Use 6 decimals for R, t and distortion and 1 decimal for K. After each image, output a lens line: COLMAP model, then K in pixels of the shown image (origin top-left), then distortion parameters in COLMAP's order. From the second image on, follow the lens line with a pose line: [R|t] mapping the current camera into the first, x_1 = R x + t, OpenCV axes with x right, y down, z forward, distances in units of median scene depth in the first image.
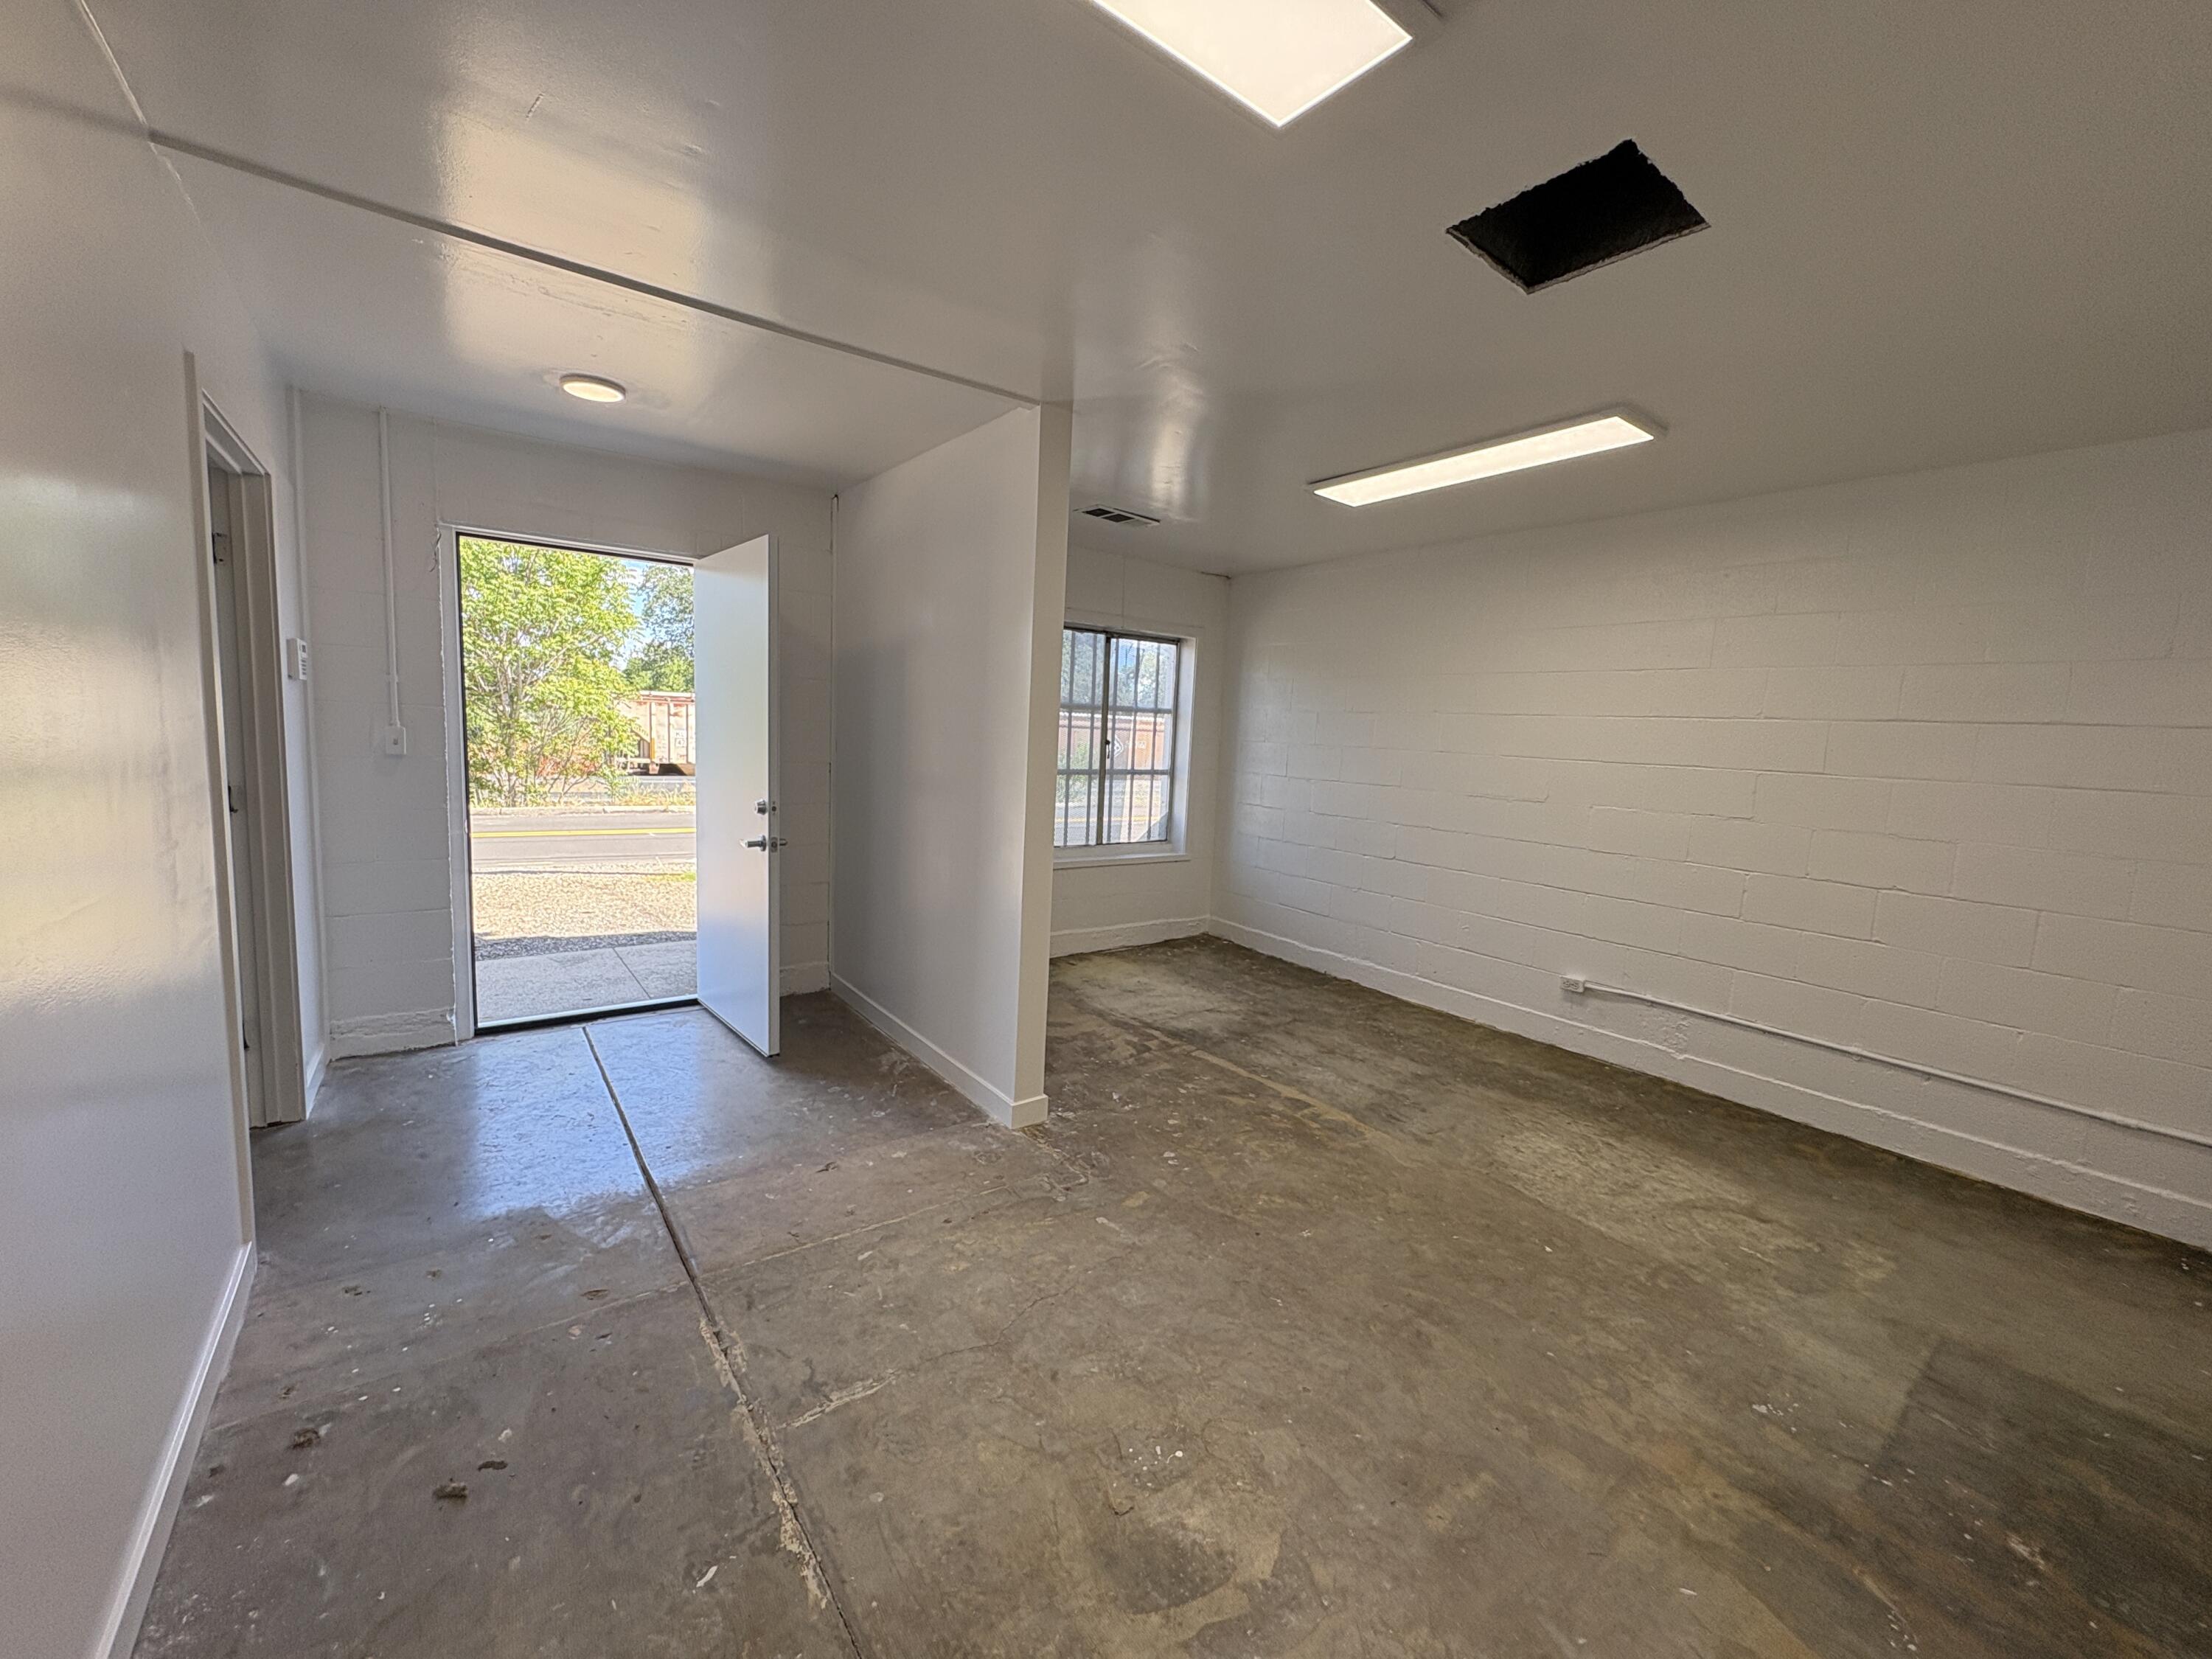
lens RADIAL K [[878.6, 0, 1108.0], [0, 878.6, 827.3], [0, 0, 1]] dist [0.000895, 0.000212]
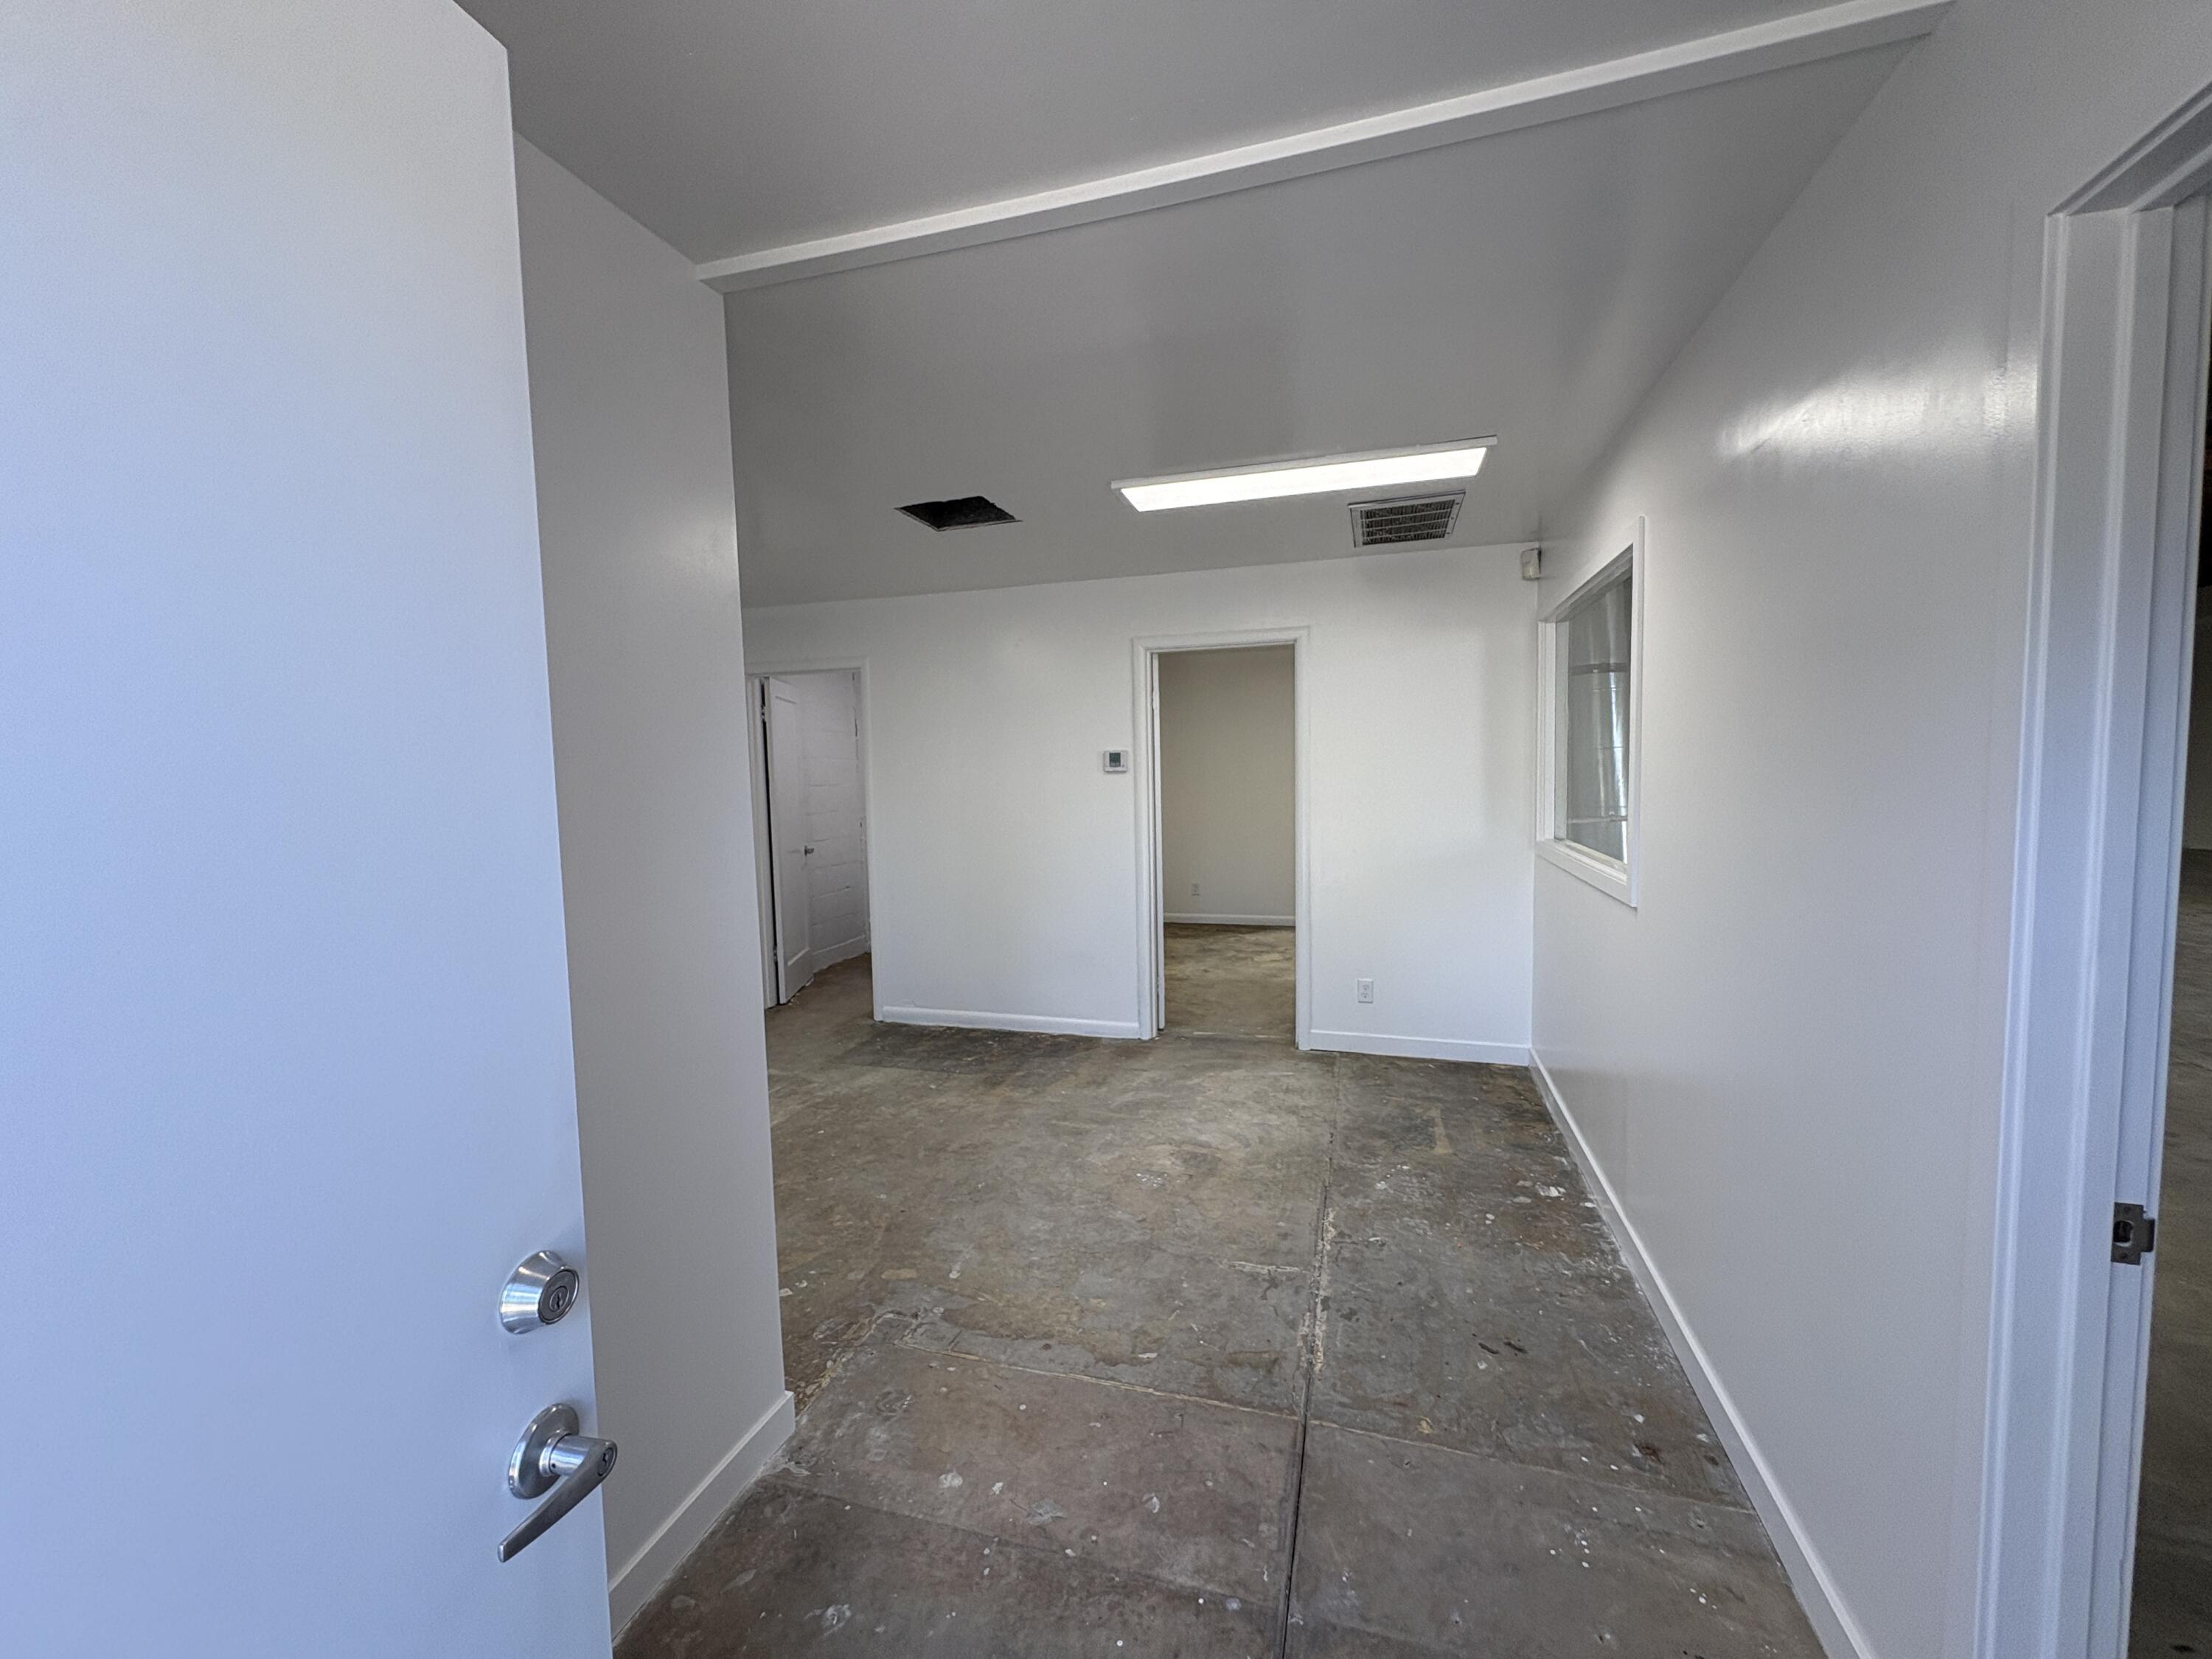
lens RADIAL K [[878.6, 0, 1105.0], [0, 878.6, 827.8], [0, 0, 1]] dist [0.000895, 0.000212]
pose [[-0.590479, -0.092988, 0.801678, -1.187728], [0.082049, 0.981277, 0.174253, -0.298366], [-0.802872, 0.168669, -0.571794, 1.843578]]
